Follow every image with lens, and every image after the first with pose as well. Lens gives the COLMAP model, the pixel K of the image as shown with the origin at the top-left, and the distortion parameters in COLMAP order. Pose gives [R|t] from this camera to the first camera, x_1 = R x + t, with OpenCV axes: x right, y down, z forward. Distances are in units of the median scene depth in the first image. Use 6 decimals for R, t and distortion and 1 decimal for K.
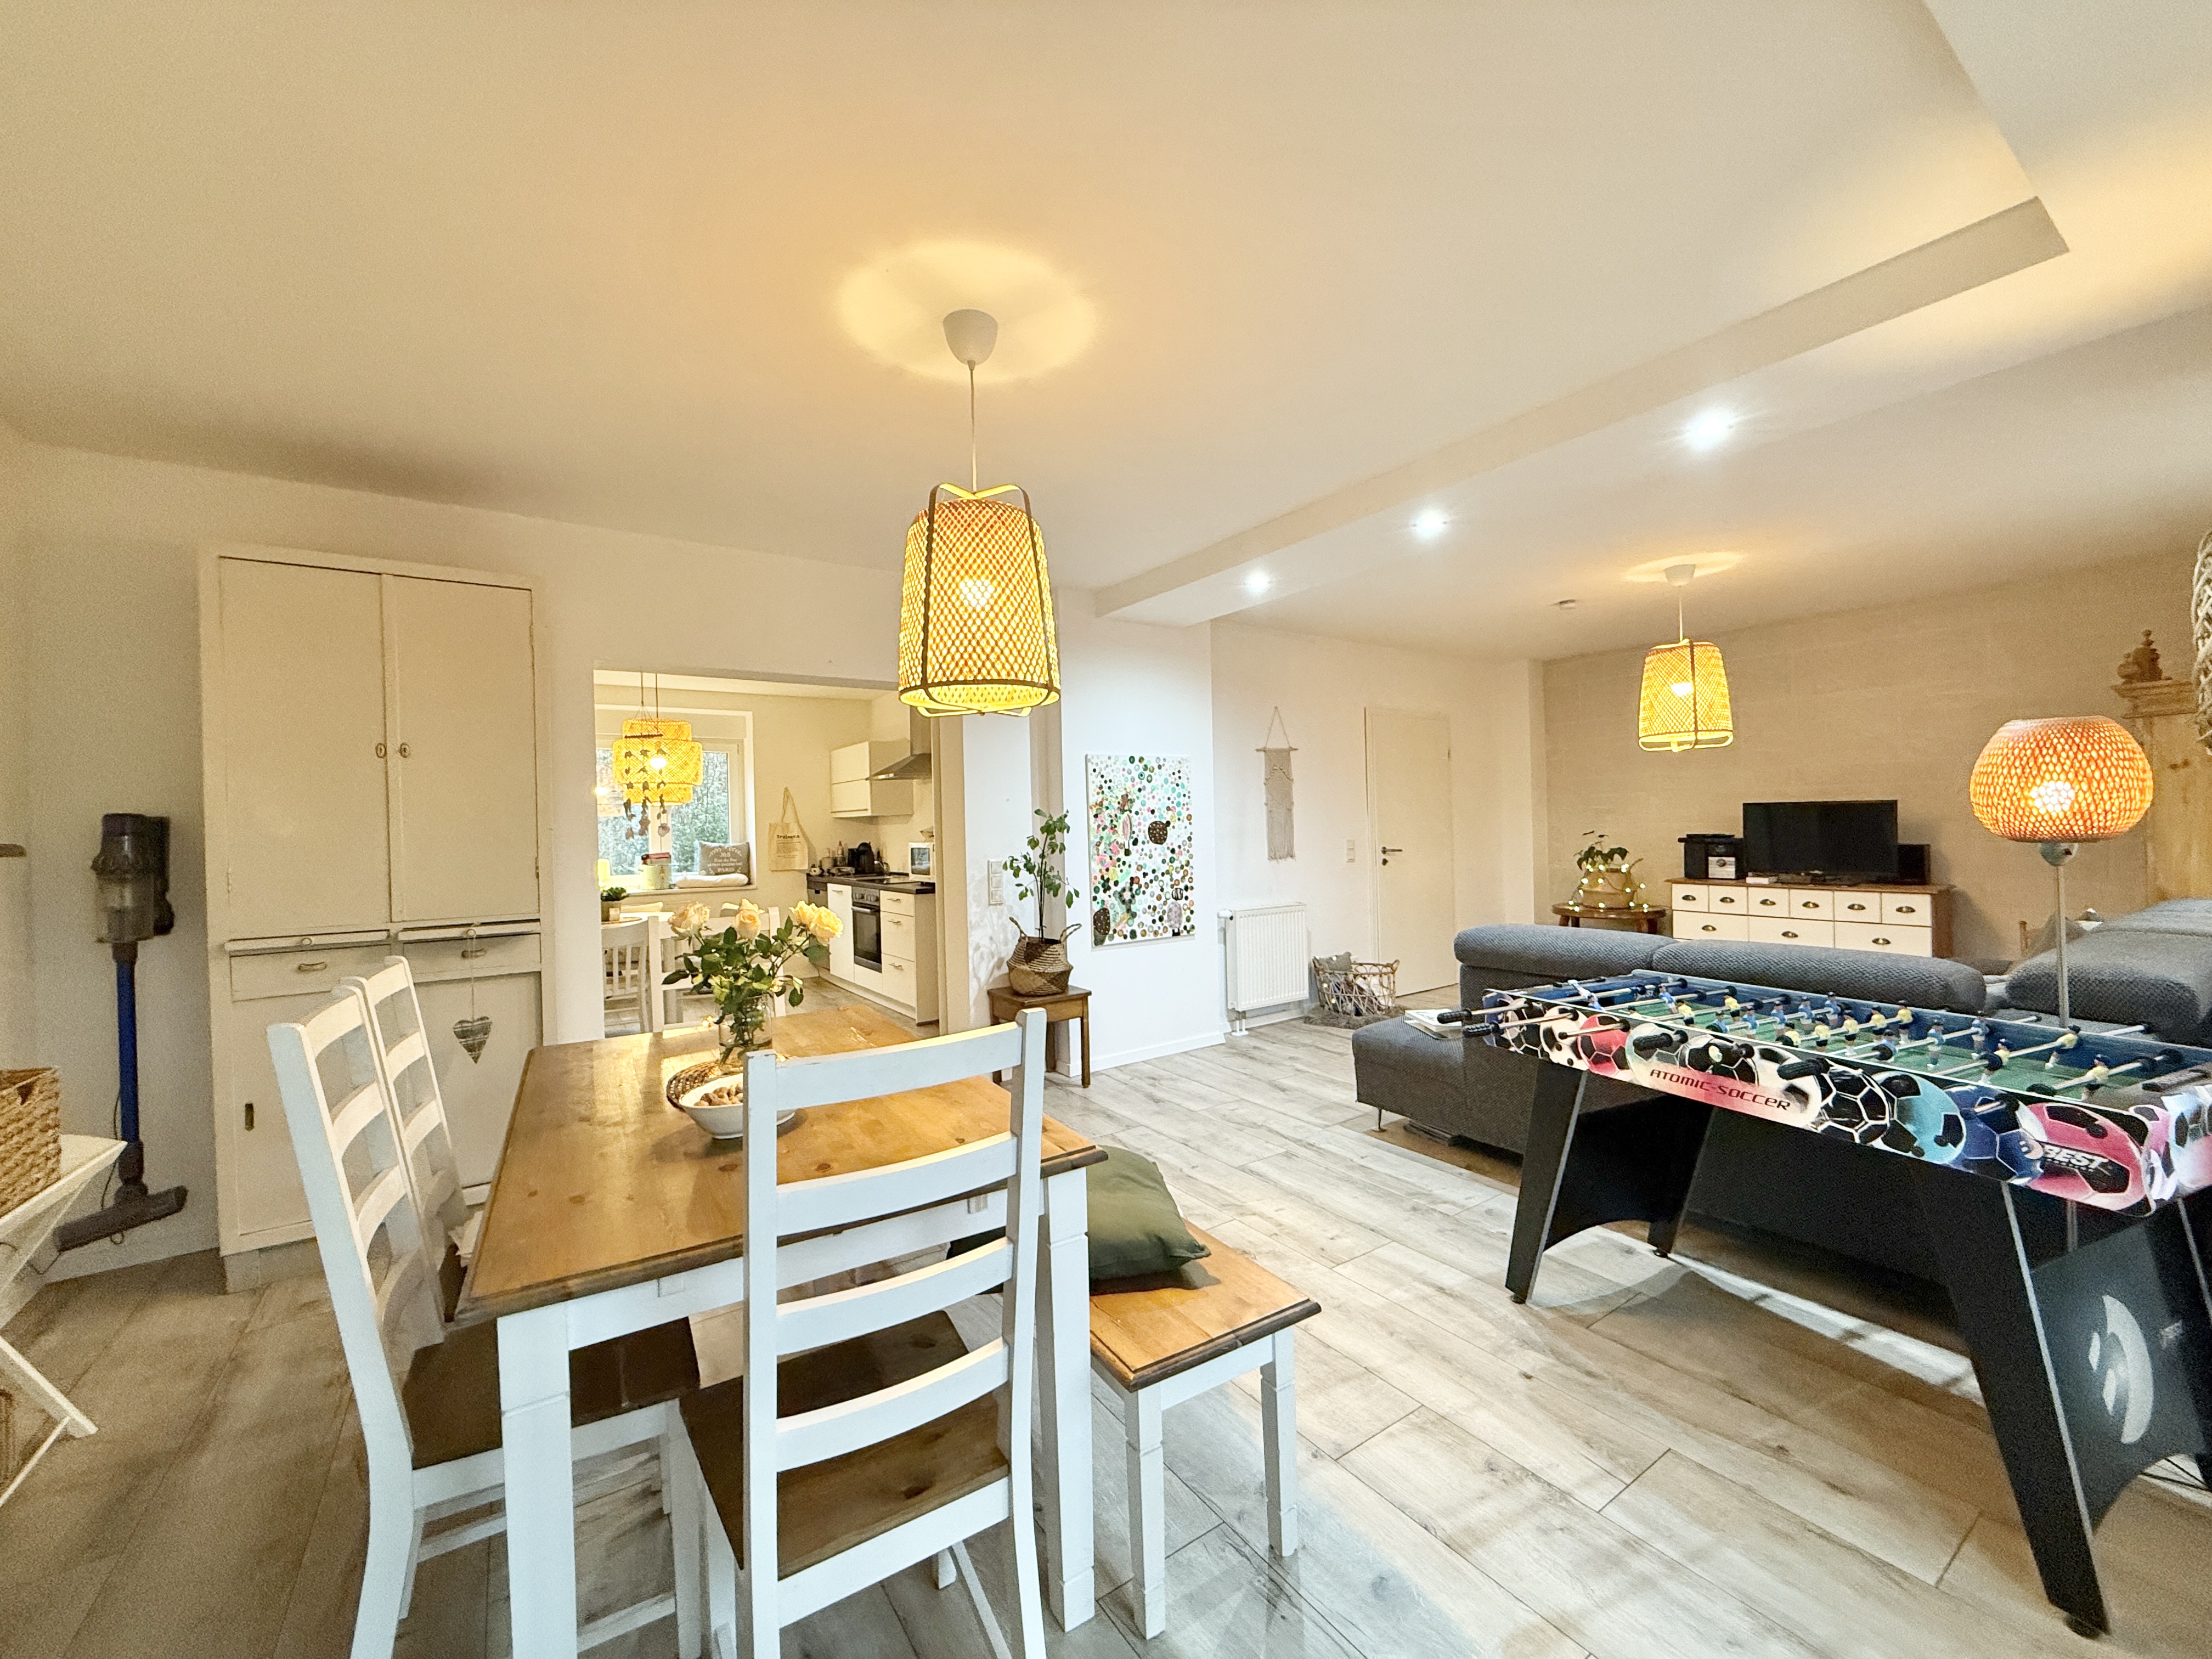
lens RADIAL K [[883.3, 0, 1109.7], [0, 883.3, 830.3], [0, 0, 1]] dist [-0.000609, -0.000320]
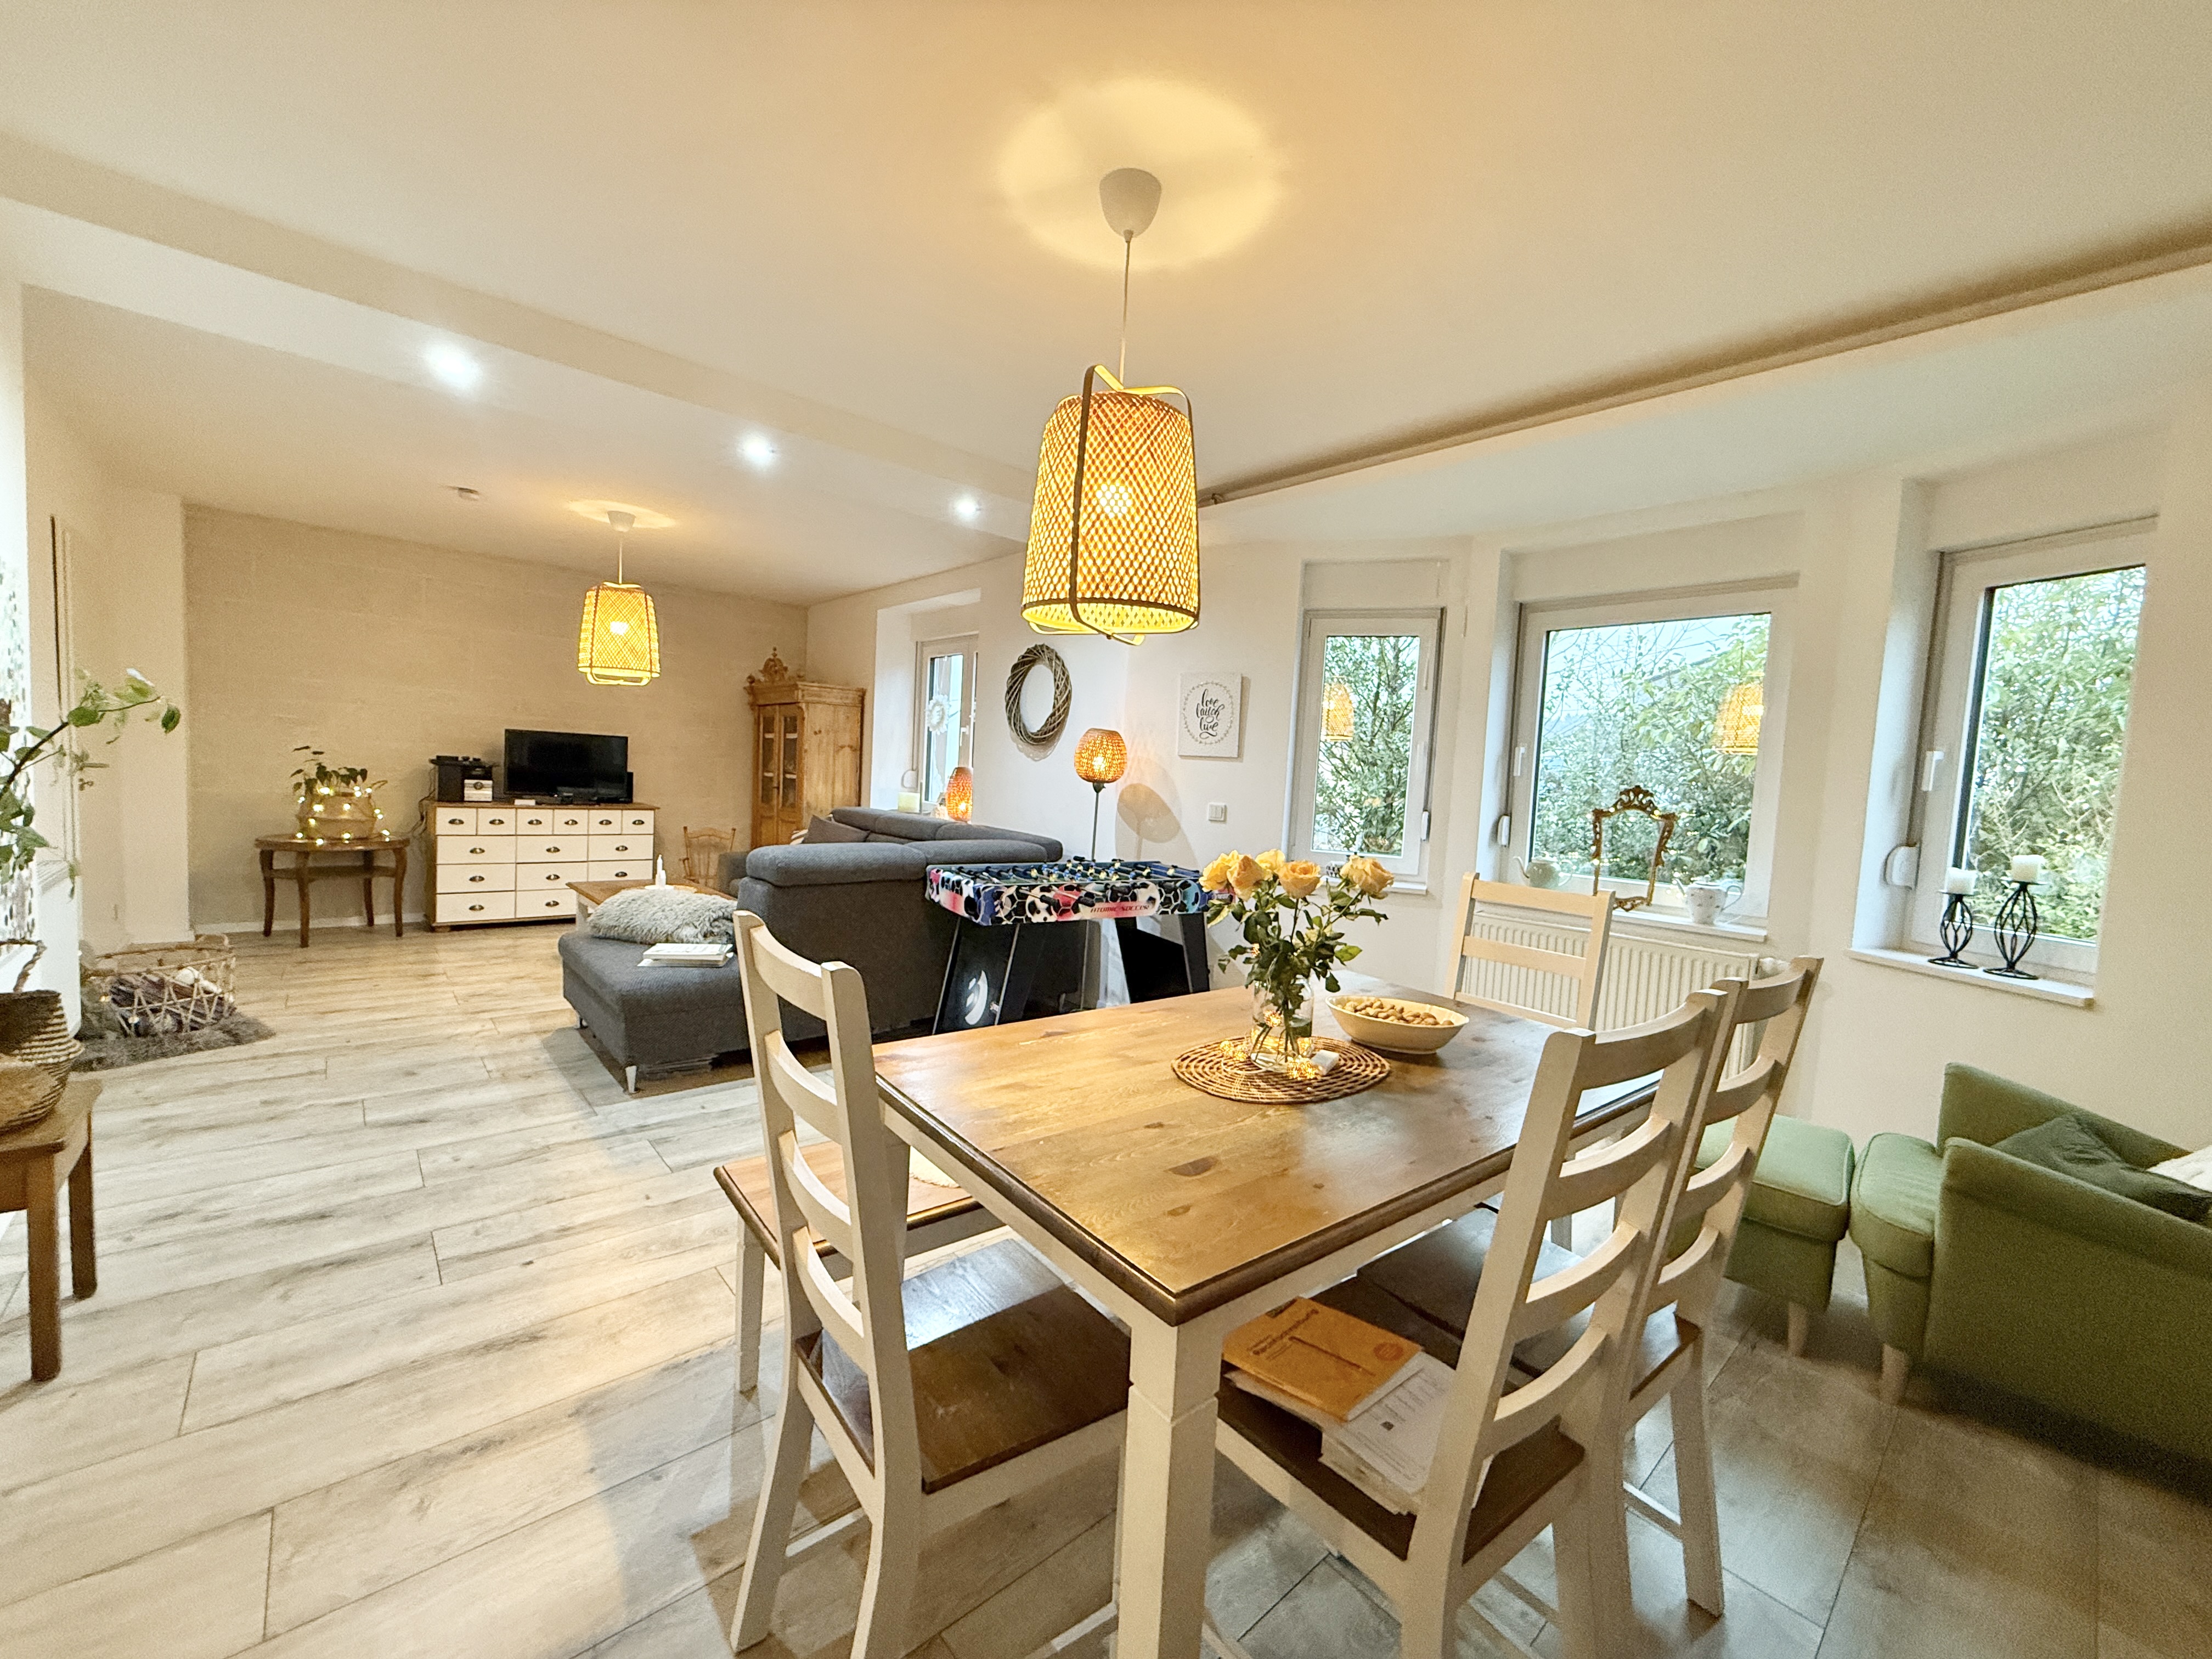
lens RADIAL K [[883.3, 0, 1095.1], [0, 883.3, 830.1], [0, 0, 1]] dist [-0.000609, -0.000320]
pose [[-0.117415, -0.054452, 0.991589, -0.741394], [-0.041077, 0.997907, 0.049935, 0.014989], [-0.992233, -0.034868, -0.119406, 0.783413]]
